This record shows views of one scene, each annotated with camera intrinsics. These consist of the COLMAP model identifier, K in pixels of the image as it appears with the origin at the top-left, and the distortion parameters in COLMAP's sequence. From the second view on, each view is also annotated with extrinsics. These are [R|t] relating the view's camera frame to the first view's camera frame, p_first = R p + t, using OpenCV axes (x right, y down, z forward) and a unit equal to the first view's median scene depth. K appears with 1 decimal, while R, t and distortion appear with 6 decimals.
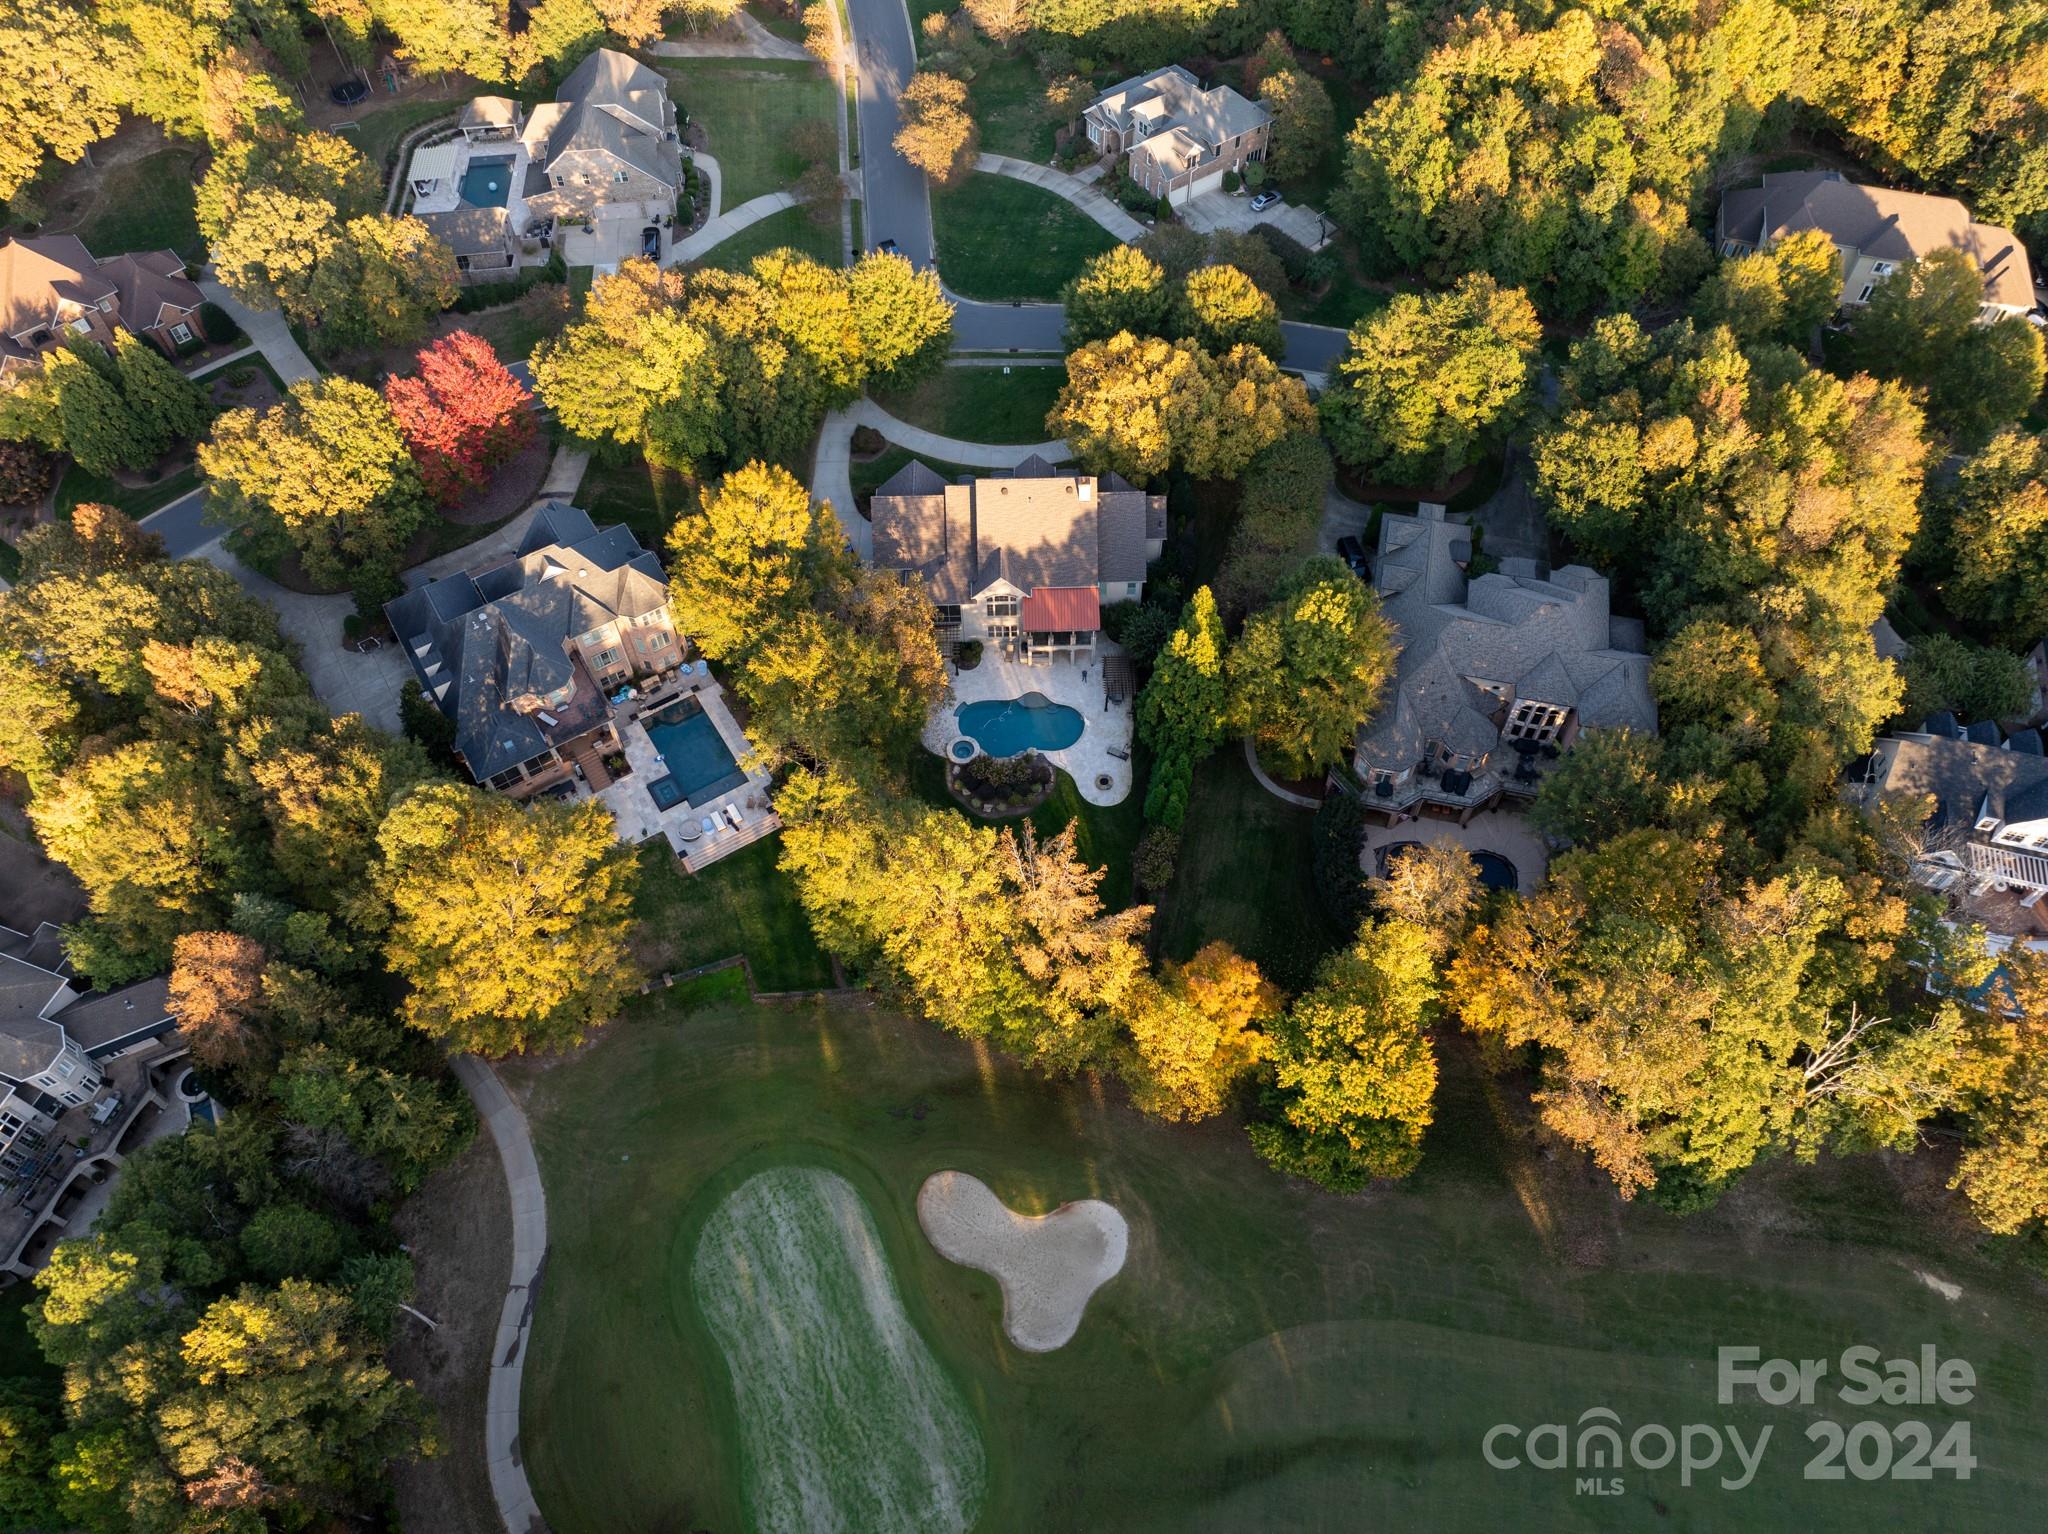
lens RADIAL K [[1448.9, 0, 1021.8], [0, 1448.9, 764.5], [0, 0, 1]] dist [-0.062482, 0.028991]
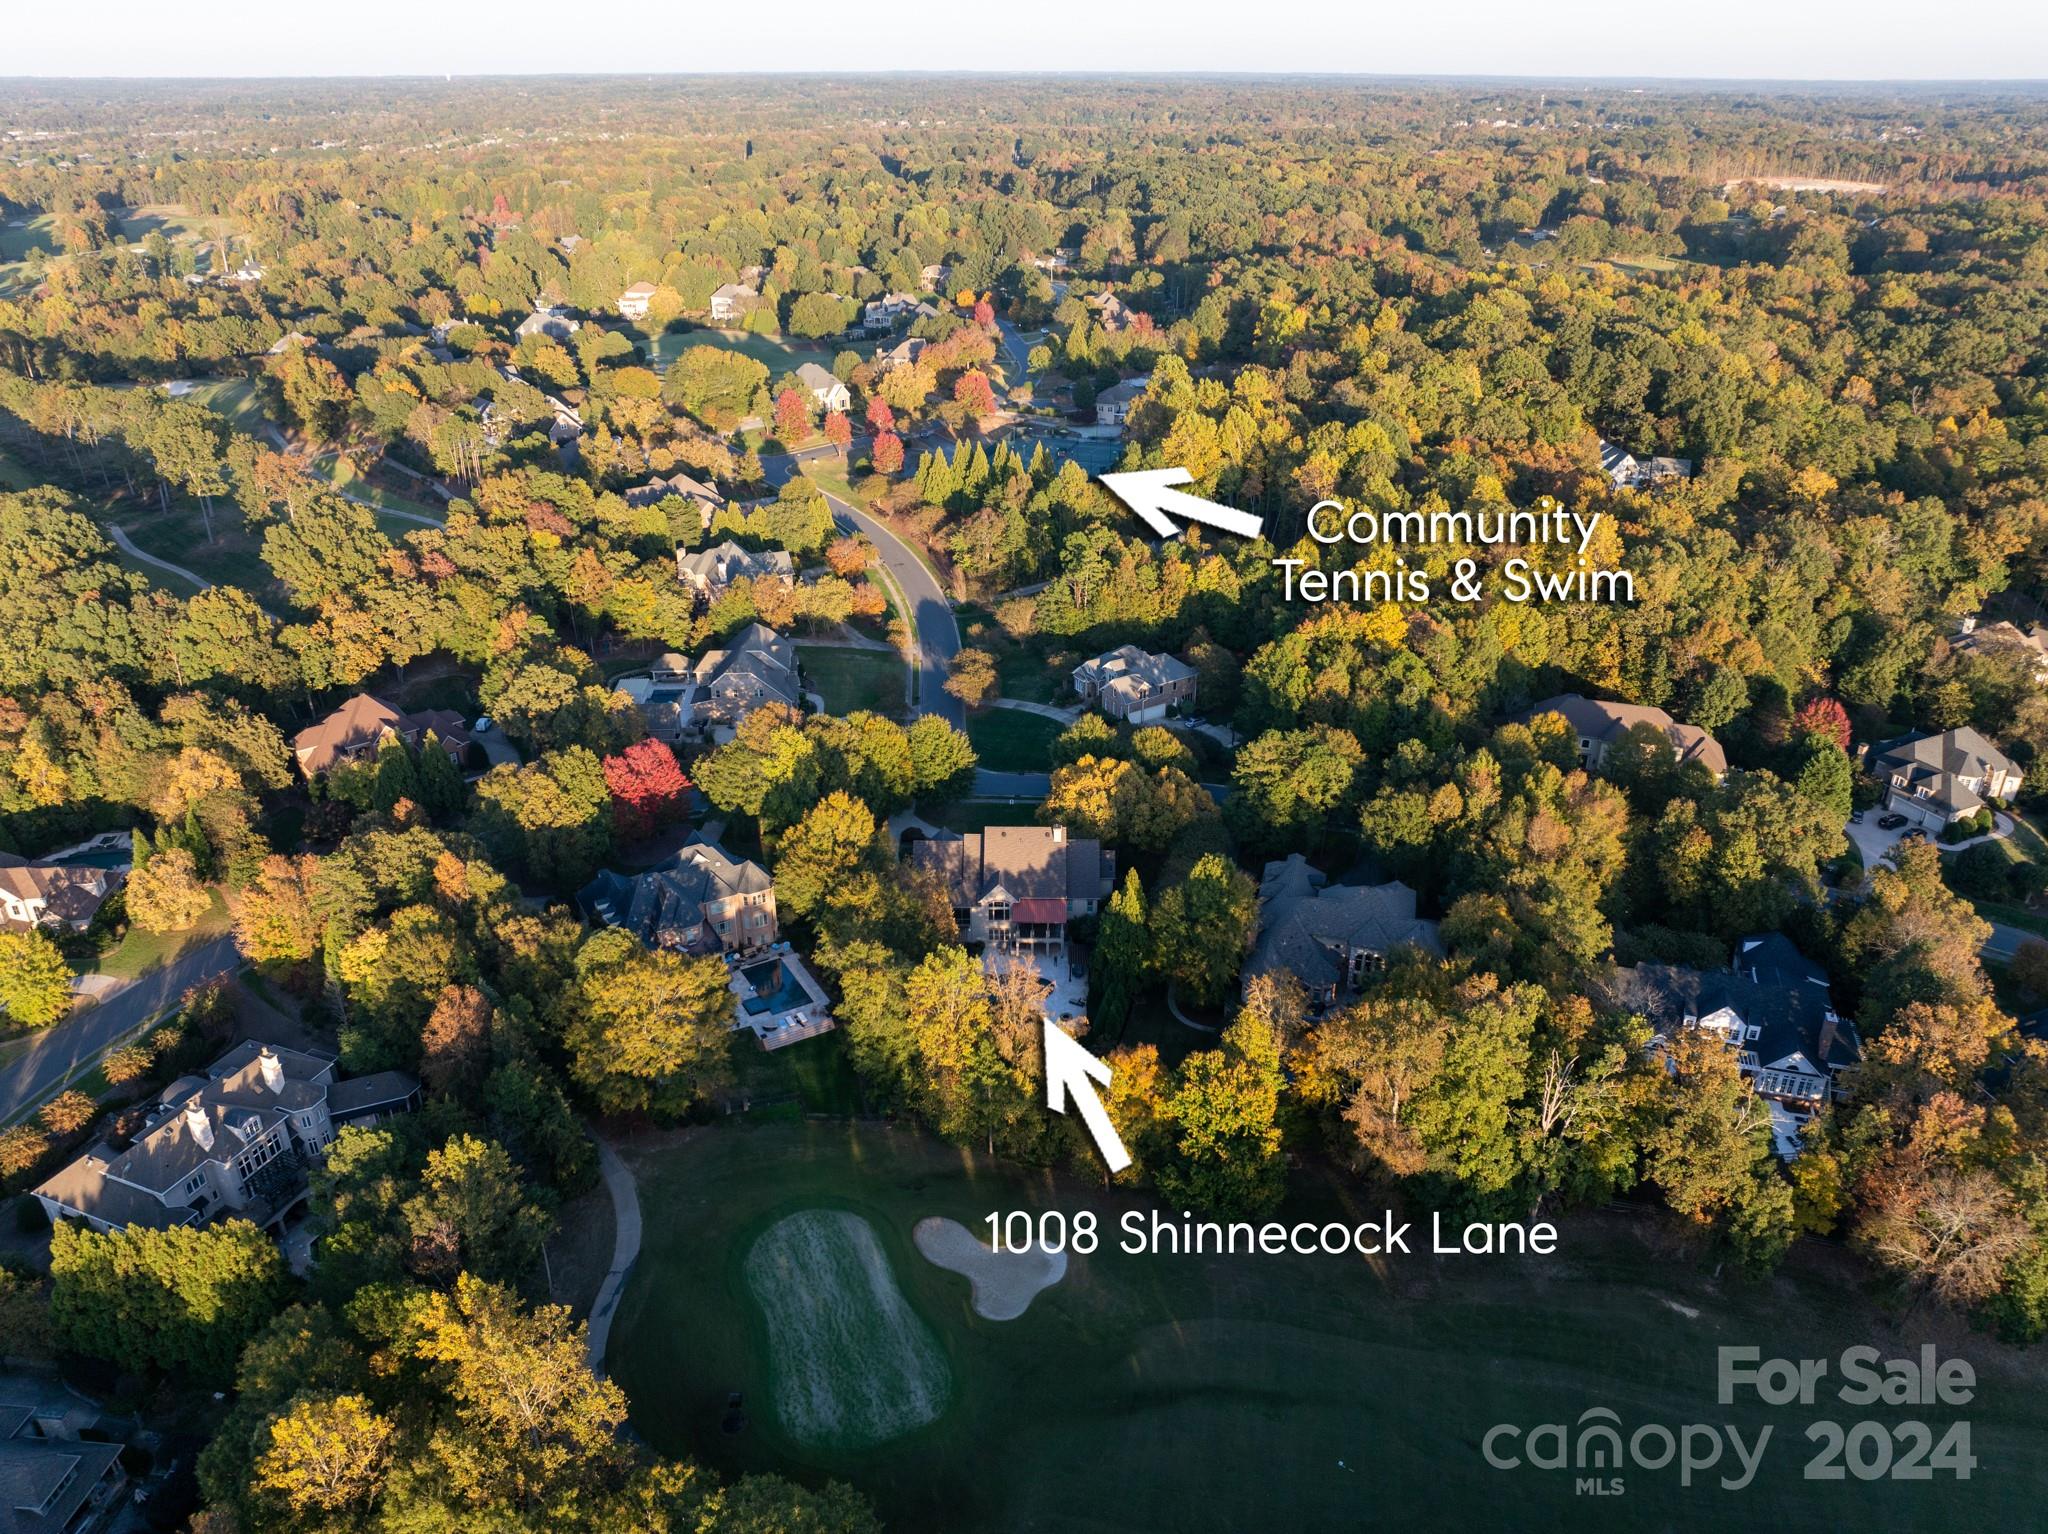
lens RADIAL K [[1448.9, 0, 1013.3], [0, 1448.9, 773.1], [0, 0, 1]] dist [-0.062482, 0.028991]
pose [[0.999082, 0.025394, -0.034494, 0.047532], [-0.039083, 0.869979, -0.491538, 0.487670], [0.017527, 0.492435, 0.870173, -0.328189]]
